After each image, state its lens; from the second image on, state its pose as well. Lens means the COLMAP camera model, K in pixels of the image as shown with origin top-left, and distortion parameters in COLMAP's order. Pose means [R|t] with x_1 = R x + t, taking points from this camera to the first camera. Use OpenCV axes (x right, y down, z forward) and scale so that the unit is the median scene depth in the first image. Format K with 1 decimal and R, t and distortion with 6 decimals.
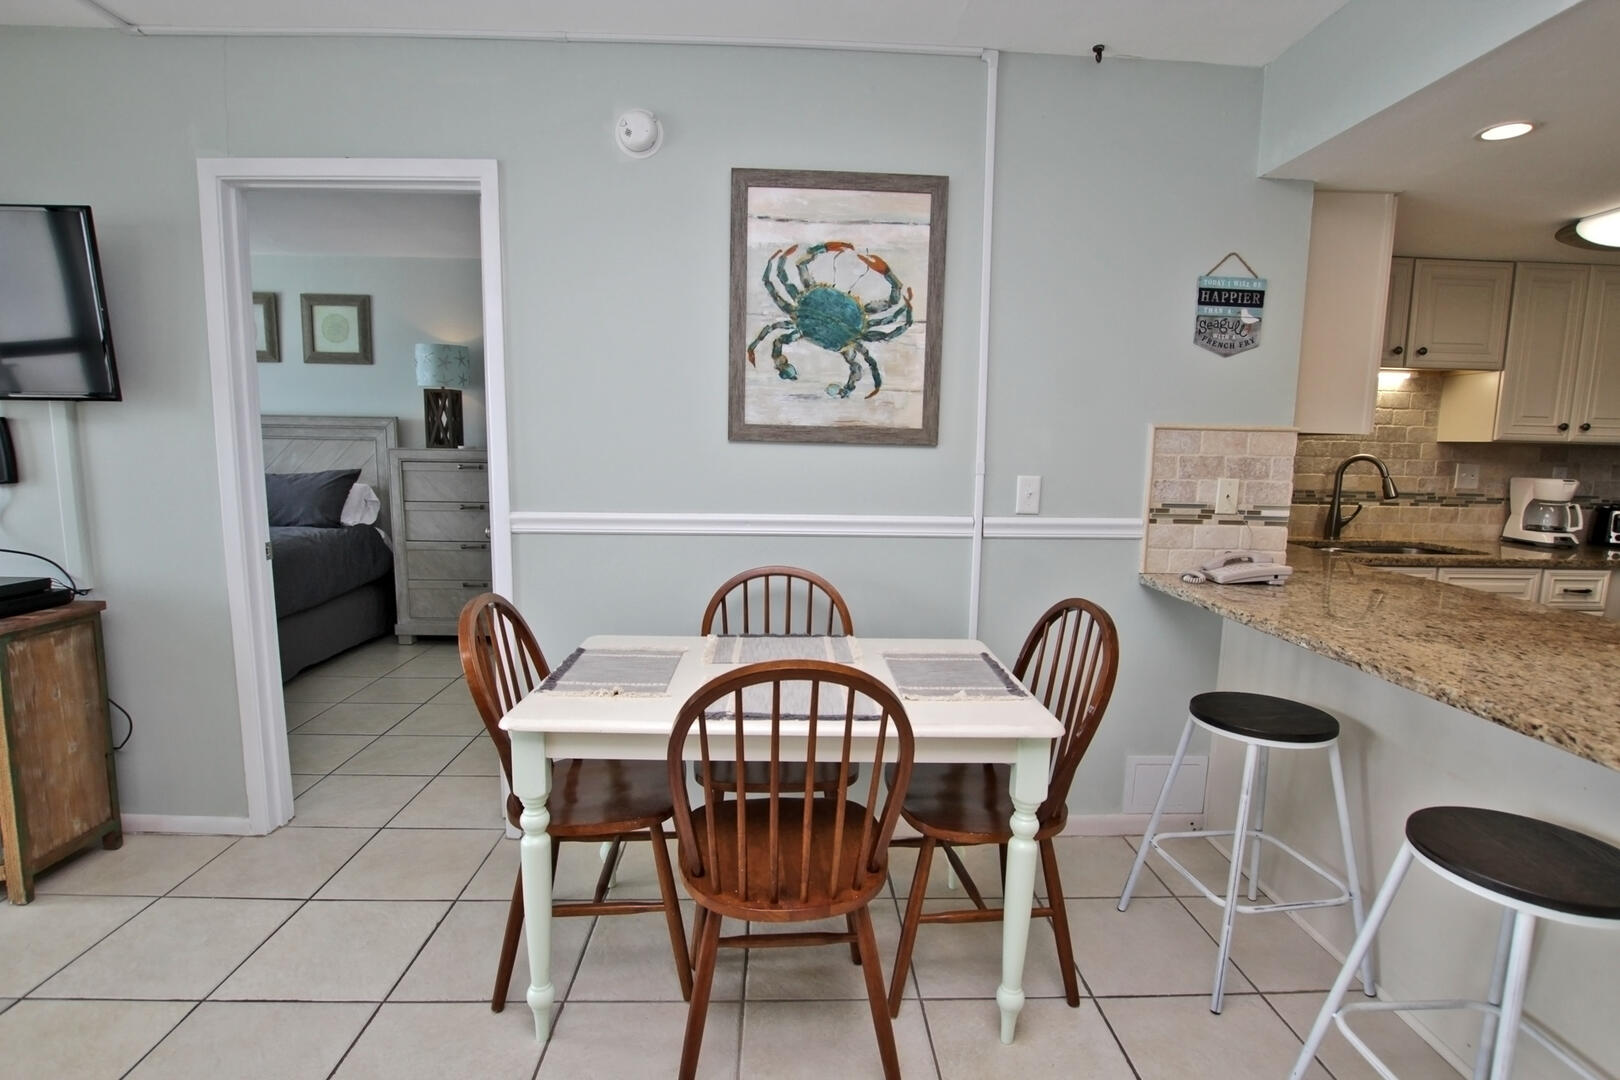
lens RADIAL K [[770.7, 0, 812.5], [0, 770.7, 548.6], [0, 0, 1]] dist [-0.033616, 0.008053]
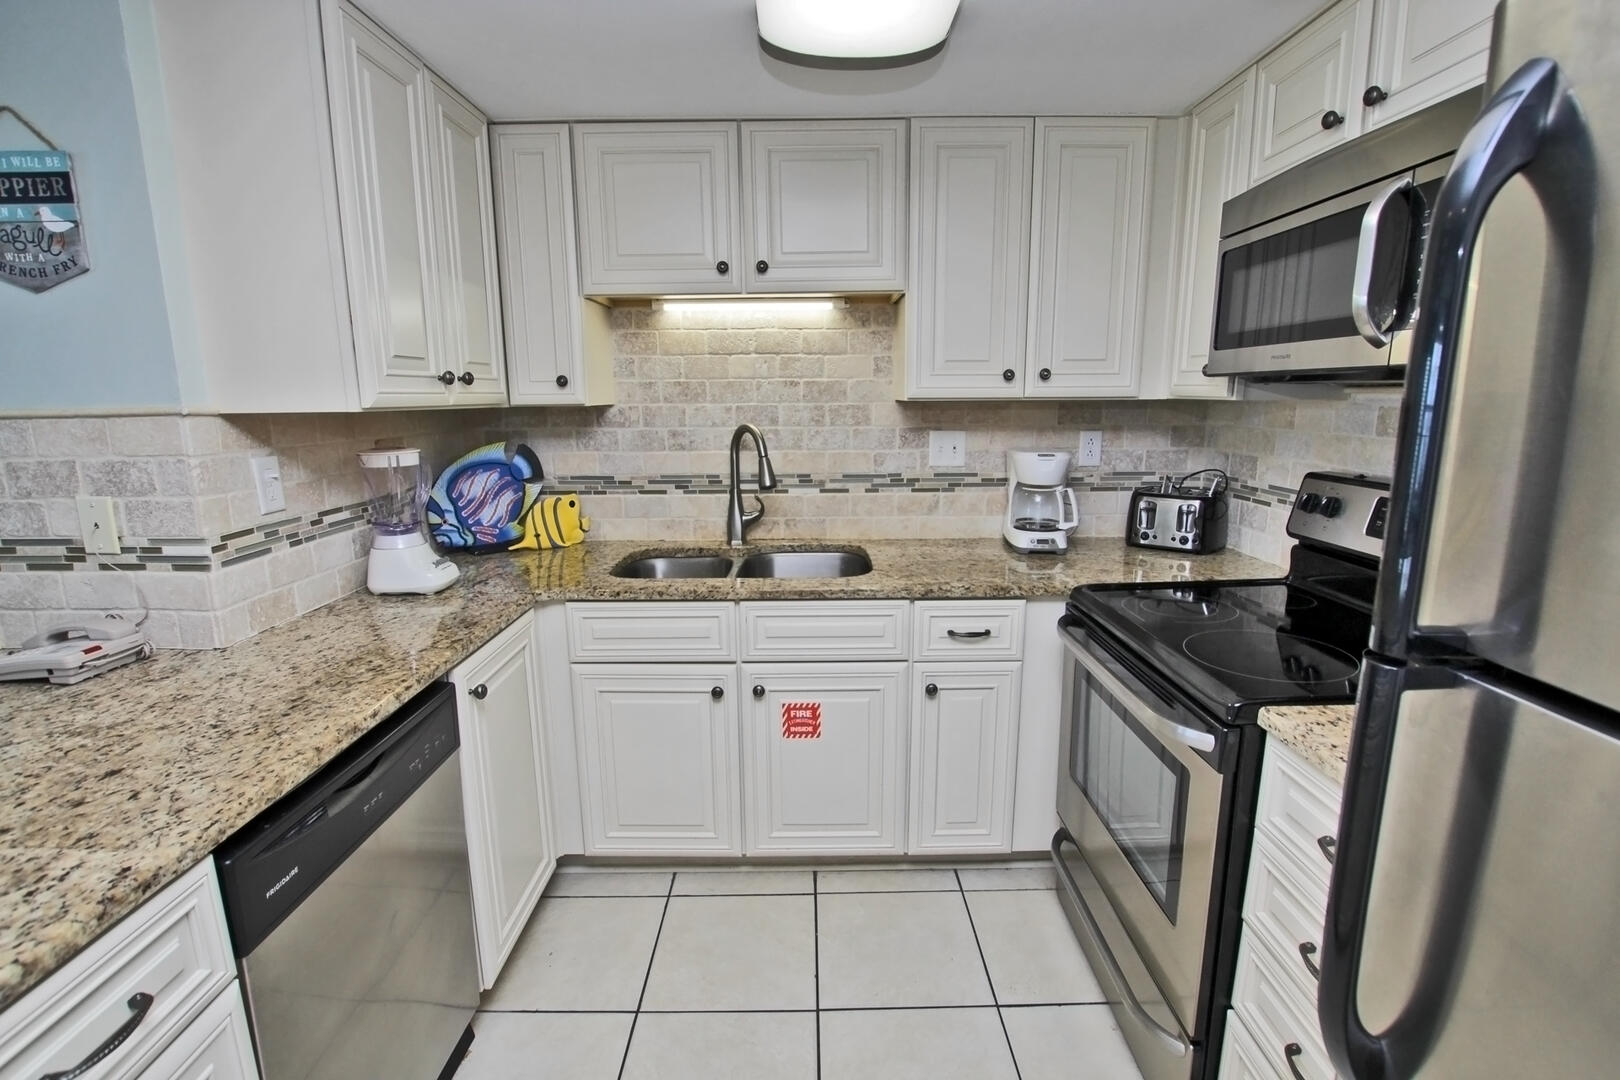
lens RADIAL K [[770.7, 0, 812.5], [0, 770.7, 548.6], [0, 0, 1]] dist [-0.033616, 0.008053]
pose [[0.999217, -0.018389, -0.035034, 1.127177], [0.020637, 0.997678, 0.064904, -0.076734], [0.033759, -0.065576, 0.997276, 0.417968]]
